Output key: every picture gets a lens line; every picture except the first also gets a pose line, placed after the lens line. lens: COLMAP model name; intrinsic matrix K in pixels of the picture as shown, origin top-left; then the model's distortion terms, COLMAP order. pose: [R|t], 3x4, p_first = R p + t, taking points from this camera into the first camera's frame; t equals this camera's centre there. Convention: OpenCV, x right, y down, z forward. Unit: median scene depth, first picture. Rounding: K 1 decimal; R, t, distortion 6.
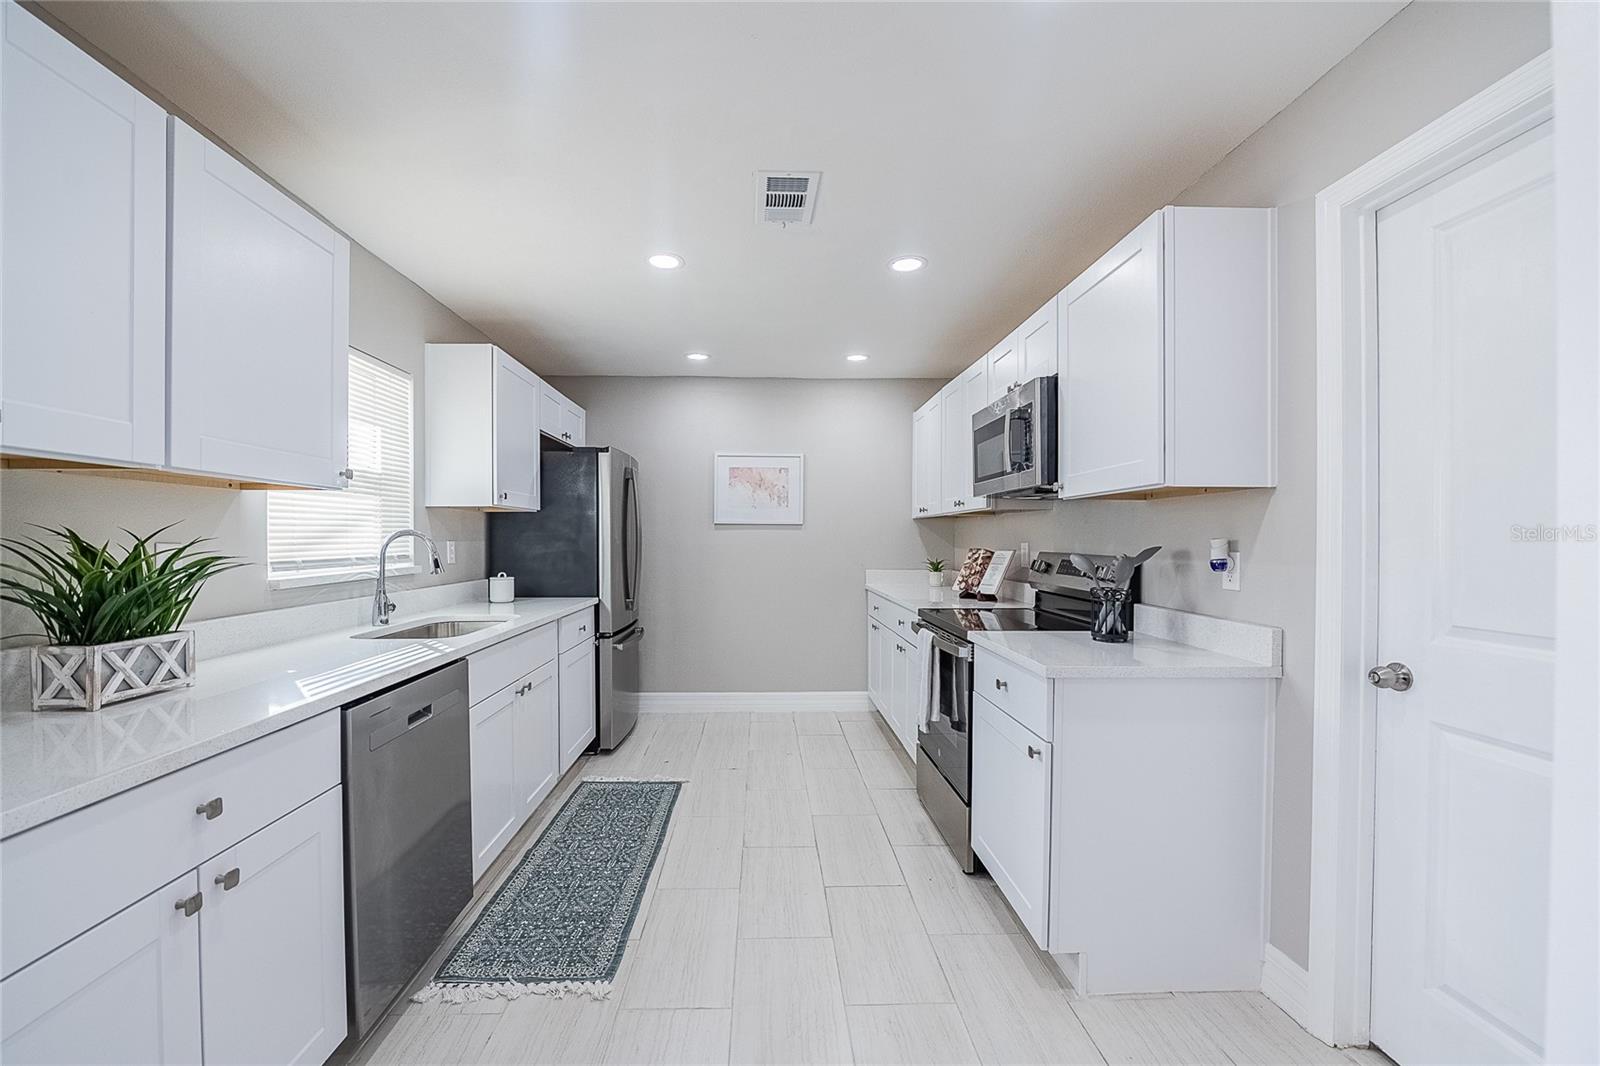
lens RADIAL K [[645.1, 0, 800.0], [0, 645.1, 533.0], [0, 0, 1]] dist [-0.020411, 0.000037]
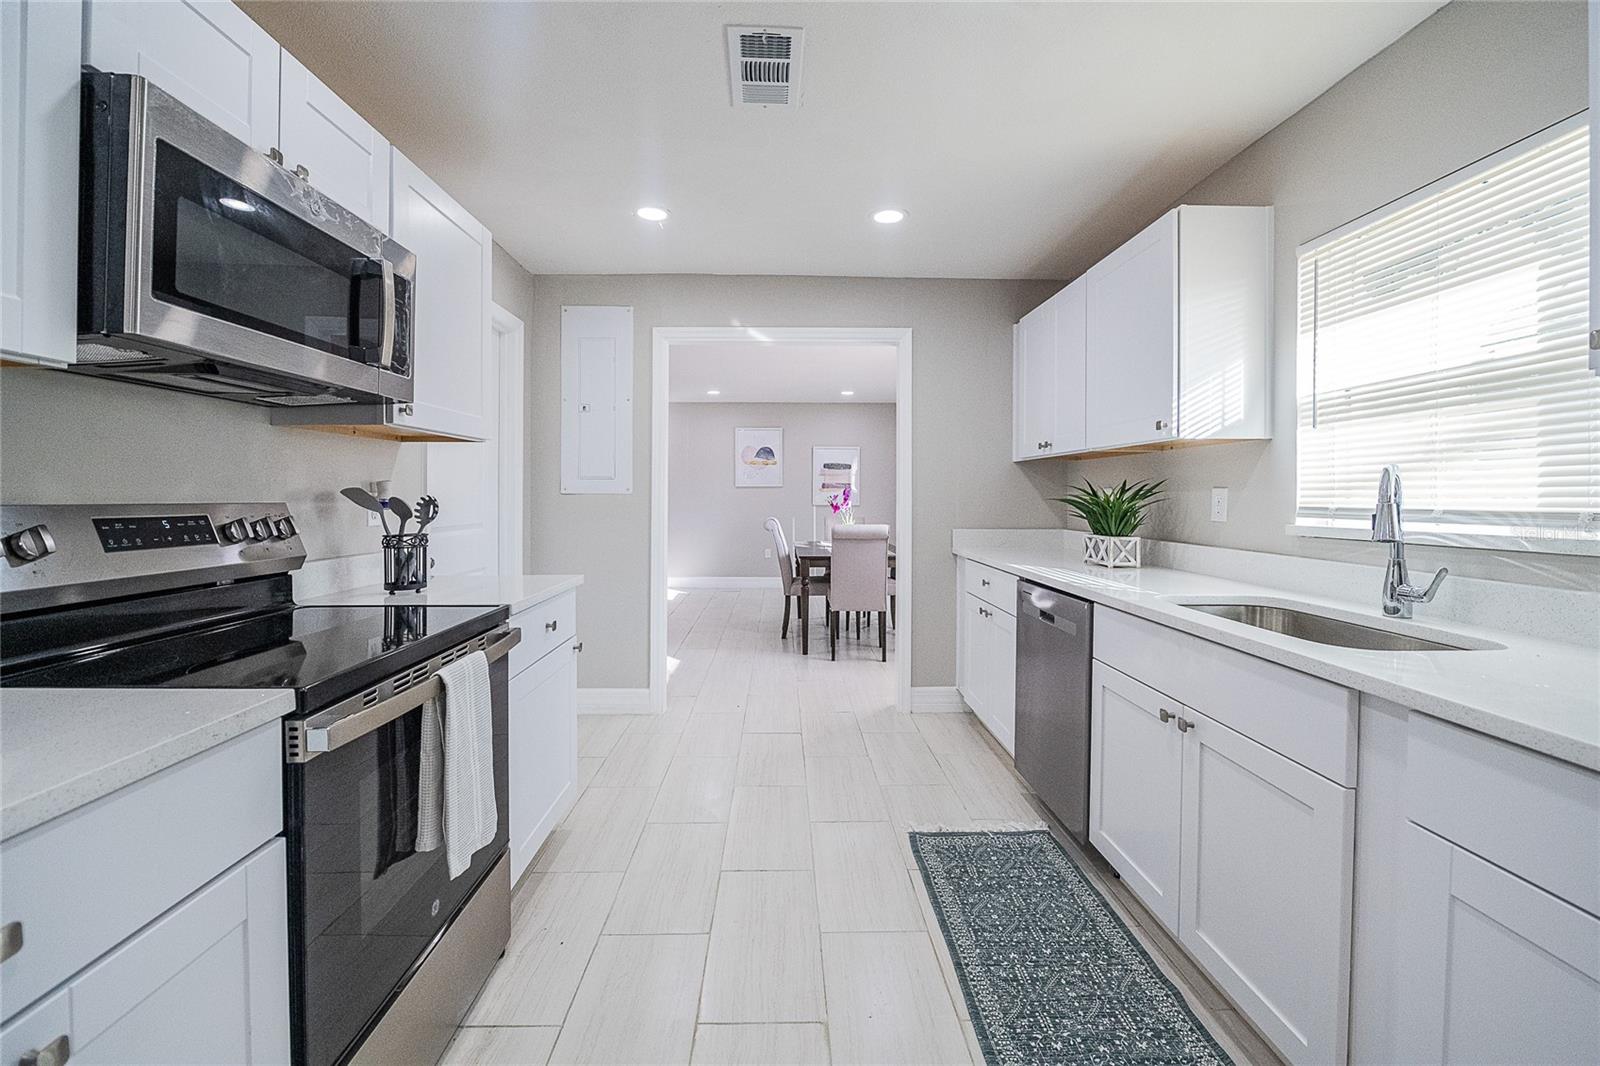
lens RADIAL K [[645.1, 0, 800.0], [0, 645.1, 533.0], [0, 0, 1]] dist [-0.020411, 0.000037]
pose [[-0.999678, -0.007329, 0.024289, -0.055072], [-0.006048, 0.998608, 0.052389, 0.022543], [-0.024639, 0.052225, -0.998331, 1.133719]]
